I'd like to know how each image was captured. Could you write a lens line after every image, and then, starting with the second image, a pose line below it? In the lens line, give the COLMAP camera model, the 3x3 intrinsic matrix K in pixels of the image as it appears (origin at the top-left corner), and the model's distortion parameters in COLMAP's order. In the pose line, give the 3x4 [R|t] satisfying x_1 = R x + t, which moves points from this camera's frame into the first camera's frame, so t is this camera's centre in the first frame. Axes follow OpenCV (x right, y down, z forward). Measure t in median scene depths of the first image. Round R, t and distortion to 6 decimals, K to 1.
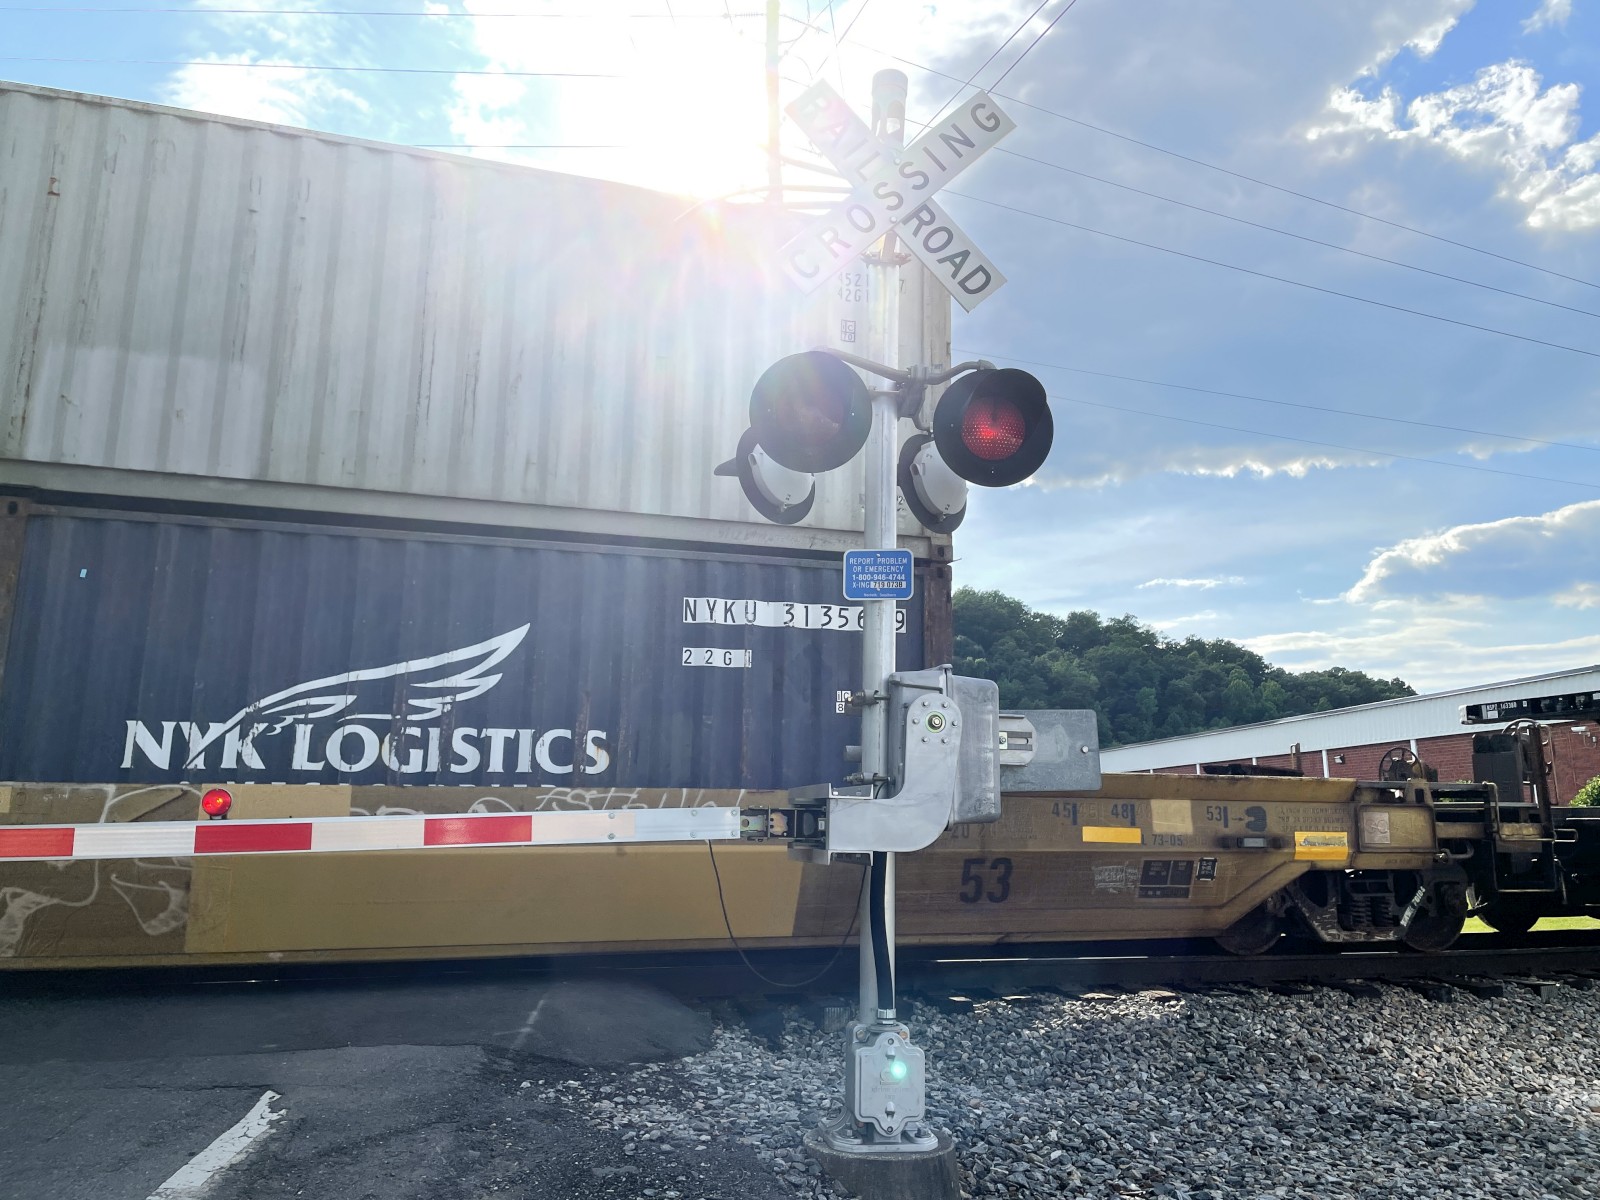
lens RADIAL K [[1229.1, 0, 801.4], [0, 1229.1, 587.5], [0, 0, 1]] dist [0.098961, -0.127373]
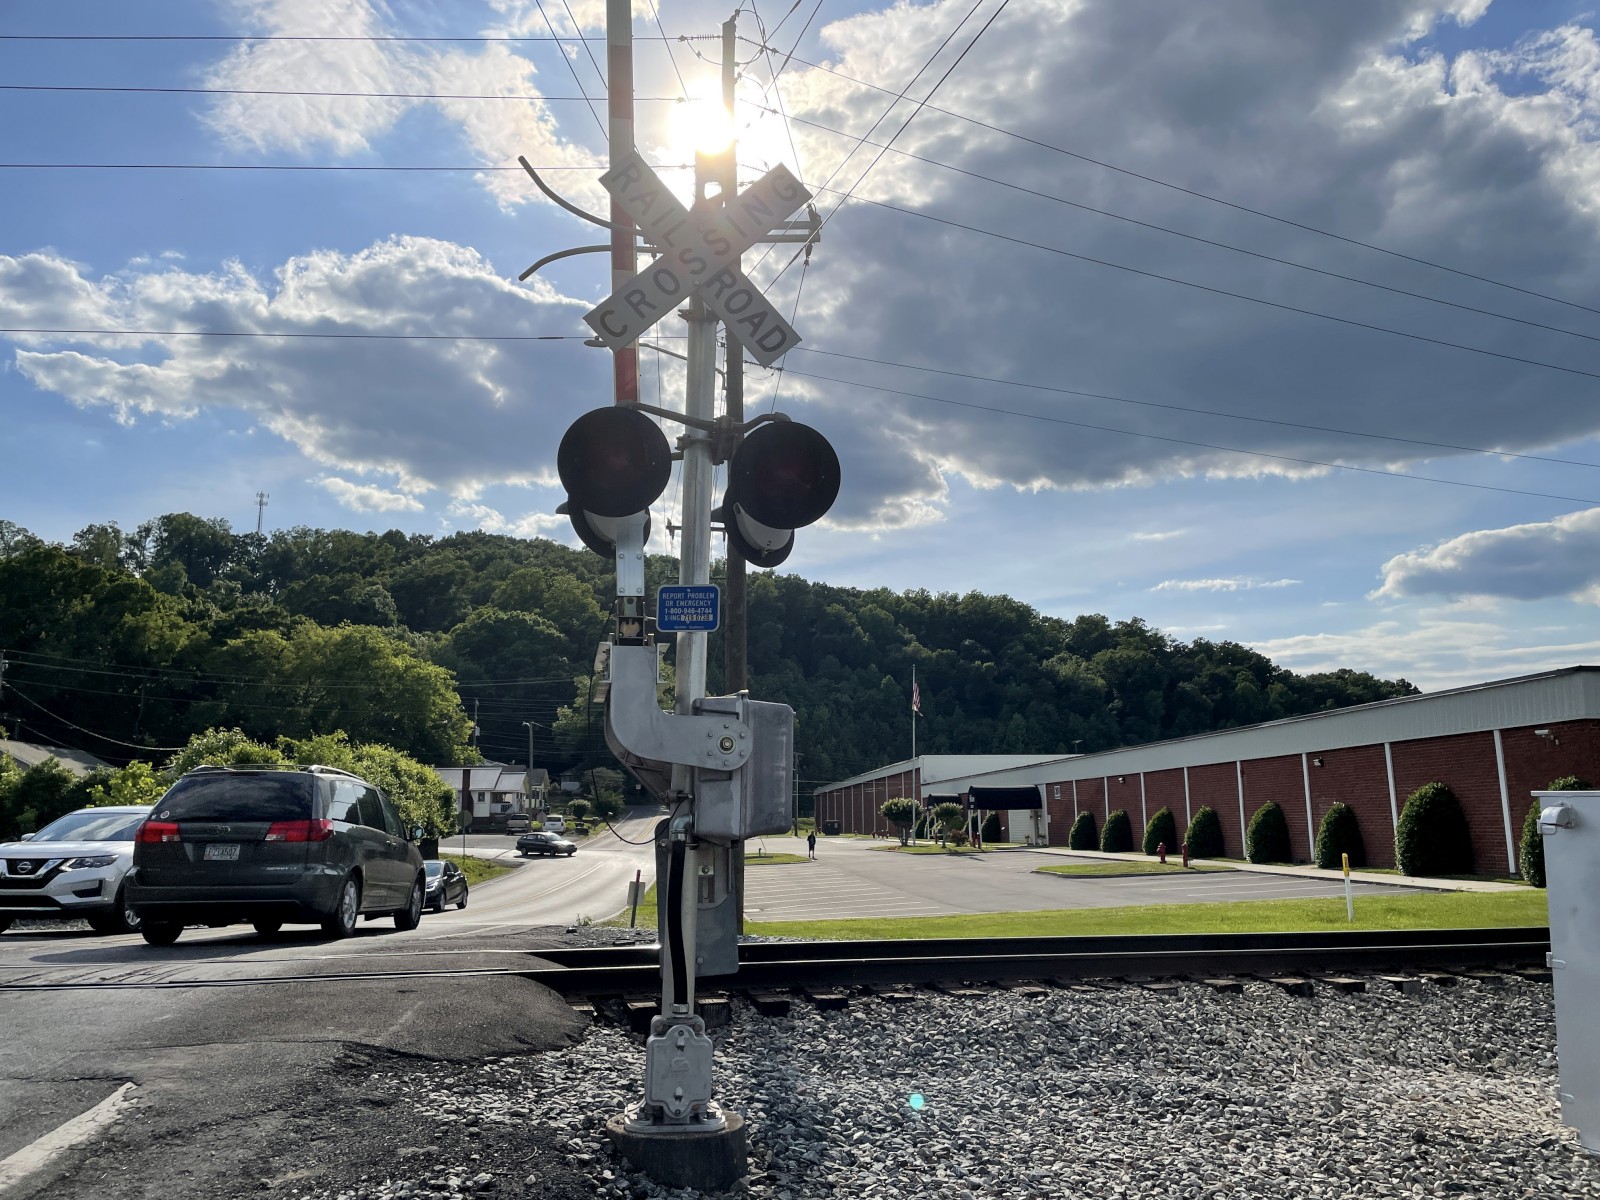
lens RADIAL K [[1229.1, 0, 824.2], [0, 1229.1, 609.9], [0, 0, 1]] dist [0.098961, -0.127373]
pose [[0.999984, -0.004709, 0.003150, 0.179762], [0.004662, 0.999880, 0.014742, -0.024834], [-0.003219, -0.014727, 0.999886, -0.091305]]
